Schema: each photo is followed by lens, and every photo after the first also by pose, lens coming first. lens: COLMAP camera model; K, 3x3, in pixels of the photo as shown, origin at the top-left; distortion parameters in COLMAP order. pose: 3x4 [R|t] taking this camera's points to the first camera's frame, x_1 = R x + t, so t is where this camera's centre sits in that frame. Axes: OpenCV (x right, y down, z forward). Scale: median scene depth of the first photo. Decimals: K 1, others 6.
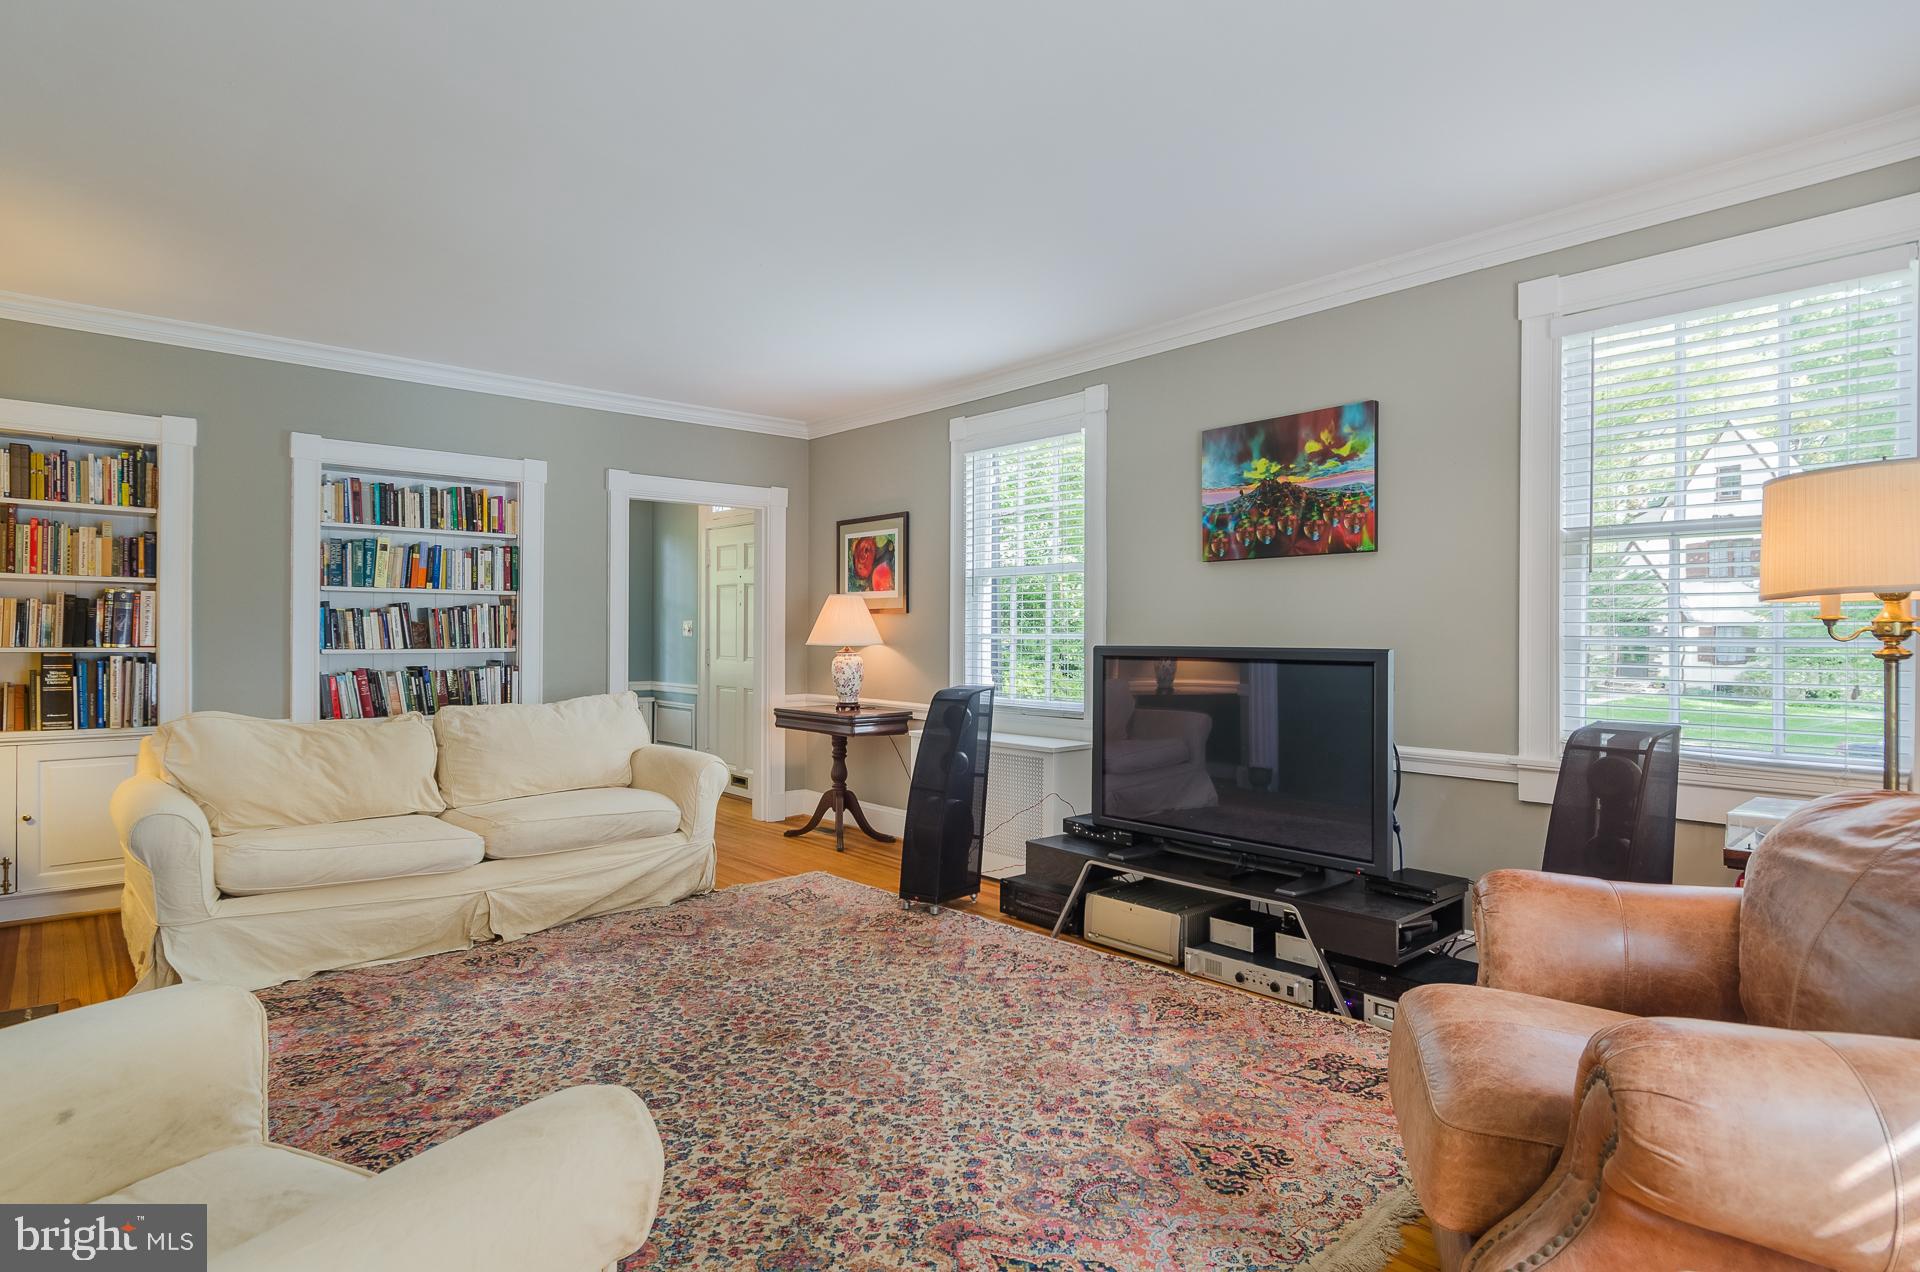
lens RADIAL K [[1009.9, 0, 966.3], [0, 1009.9, 635.6], [0, 0, 1]] dist [0.006009, -0.002273]
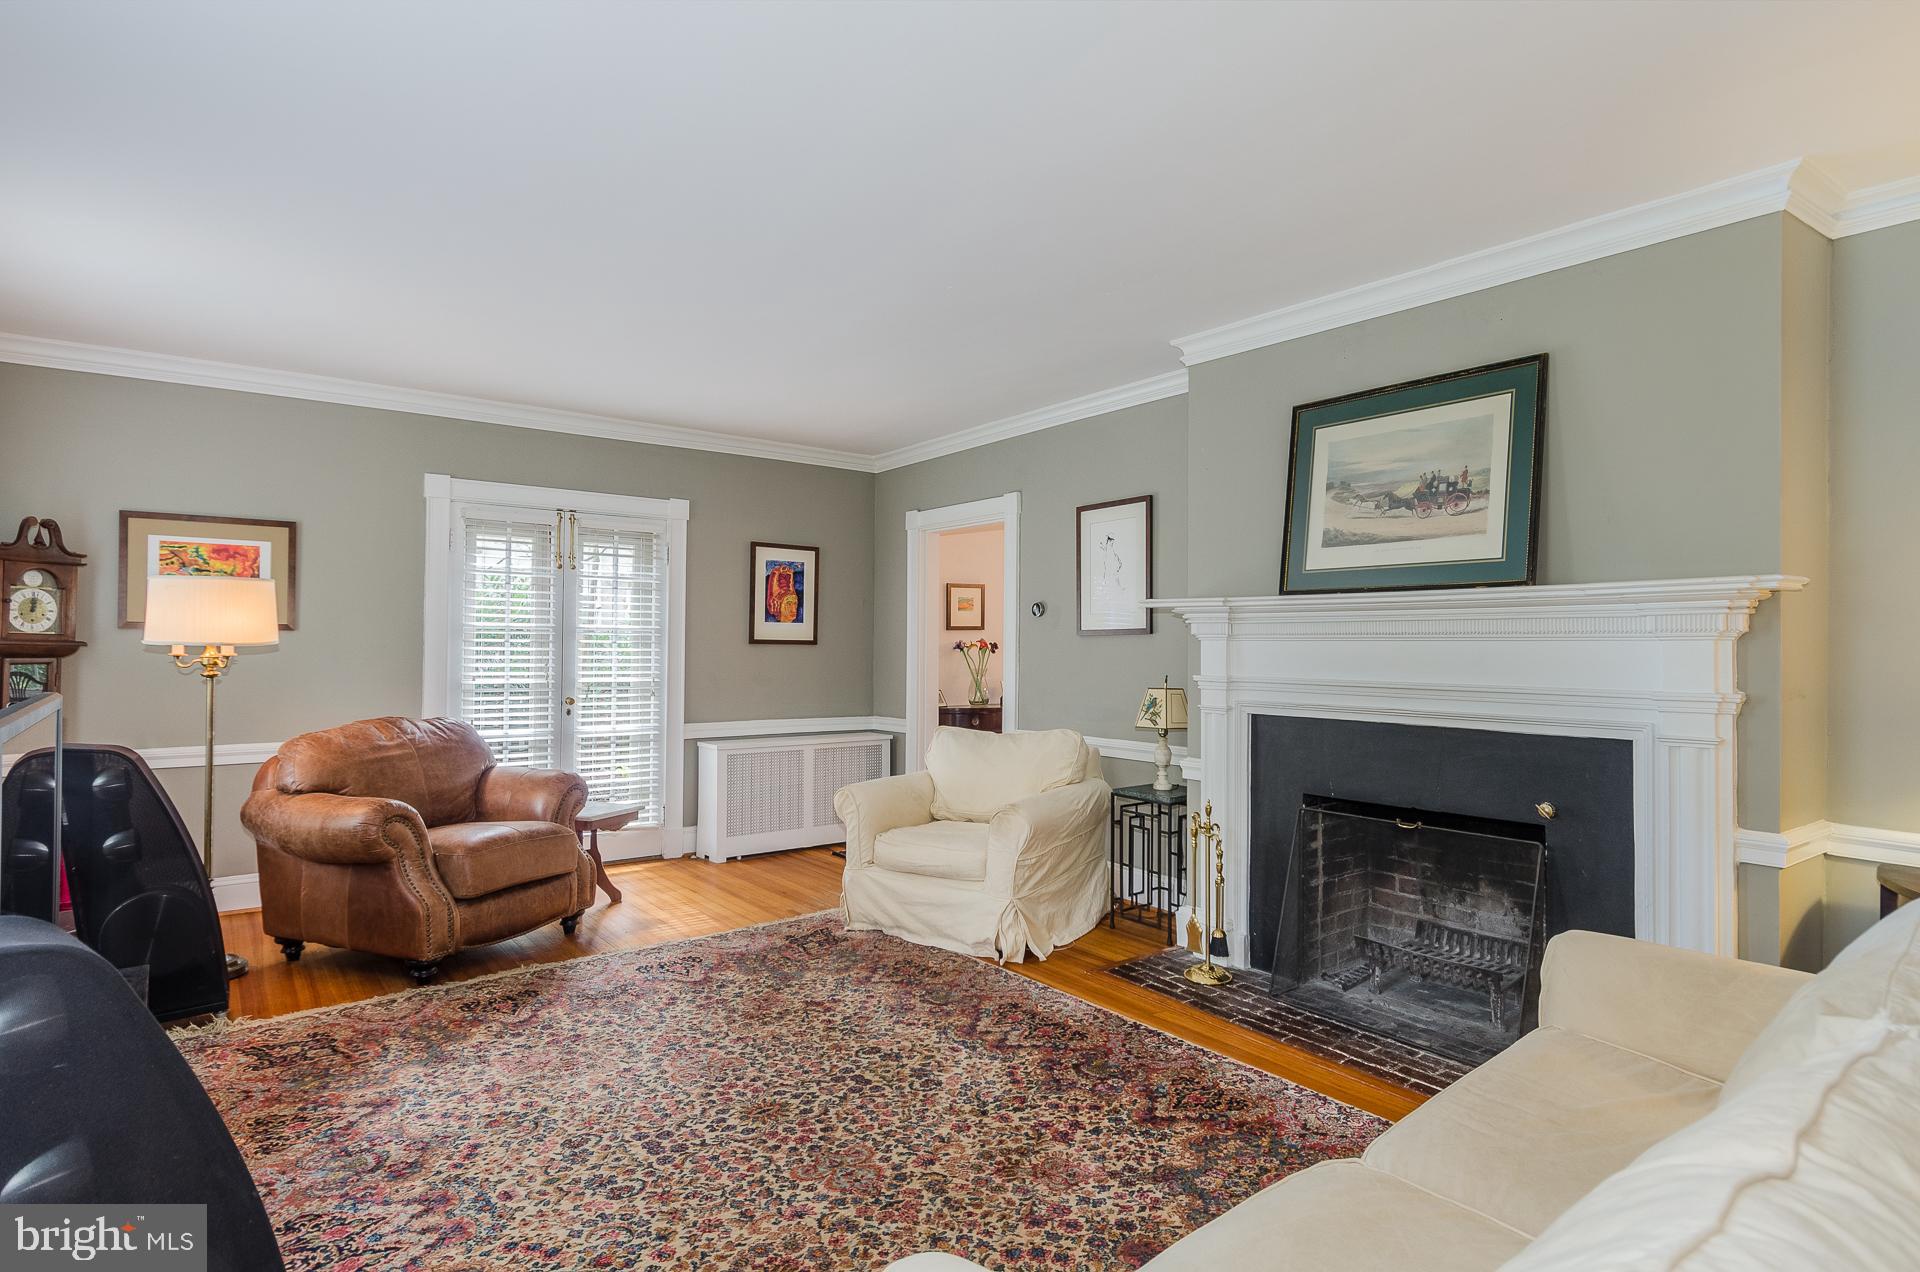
lens RADIAL K [[1009.9, 0, 966.3], [0, 1009.9, 635.6], [0, 0, 1]] dist [0.006009, -0.002273]
pose [[-0.996846, -0.013147, 0.078262, -0.396509], [-0.013528, 0.999899, -0.004346, -0.039650], [-0.078197, -0.005391, -0.996923, 1.739562]]
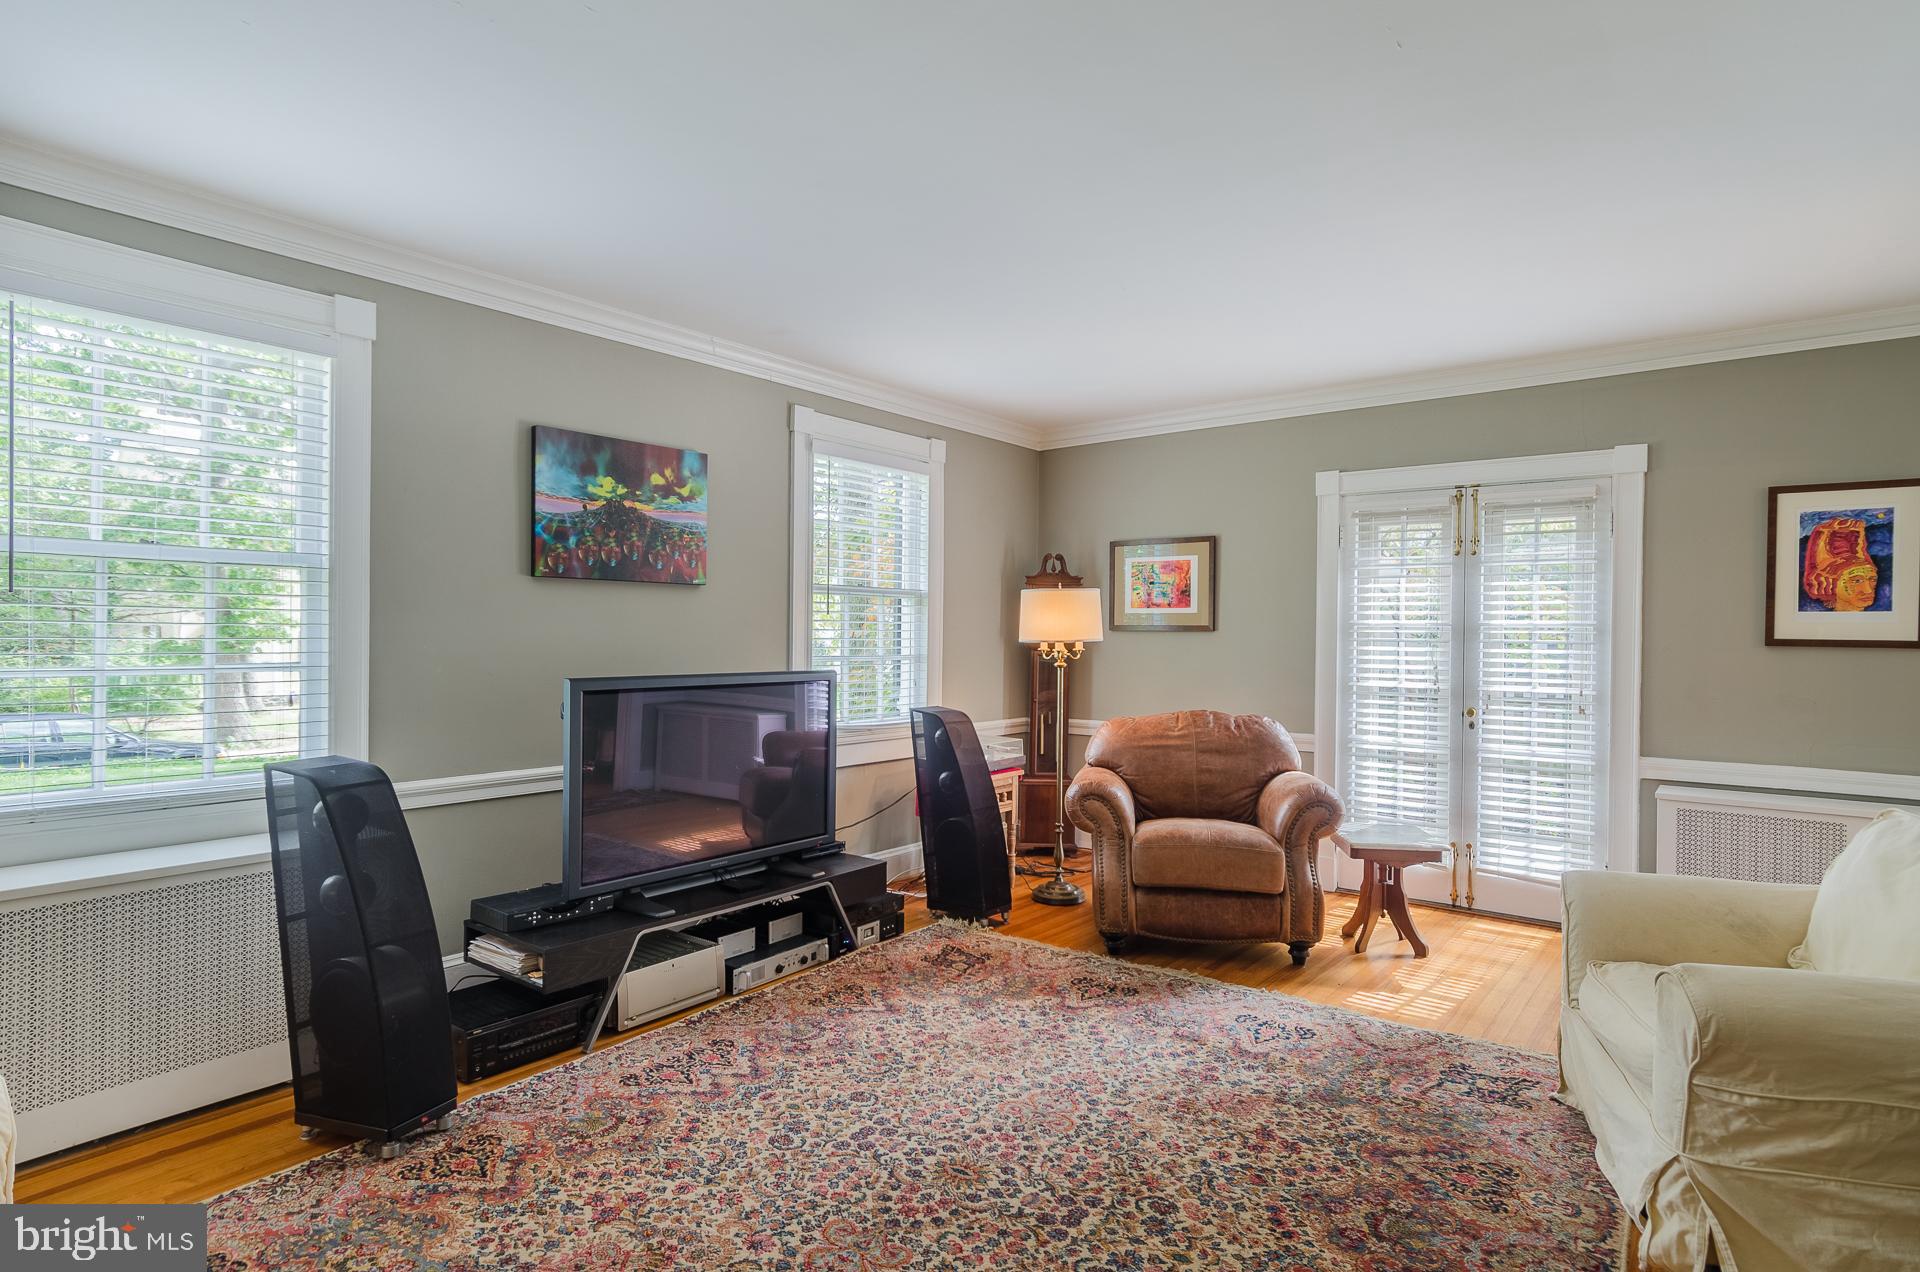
lens RADIAL K [[1009.9, 0, 966.3], [0, 1009.9, 635.6], [0, 0, 1]] dist [0.006009, -0.002273]
pose [[-0.171438, -0.008010, 0.985162, -0.895782], [-0.007427, 0.999949, 0.006837, -0.040672], [-0.985167, -0.006145, -0.171489, 1.029840]]
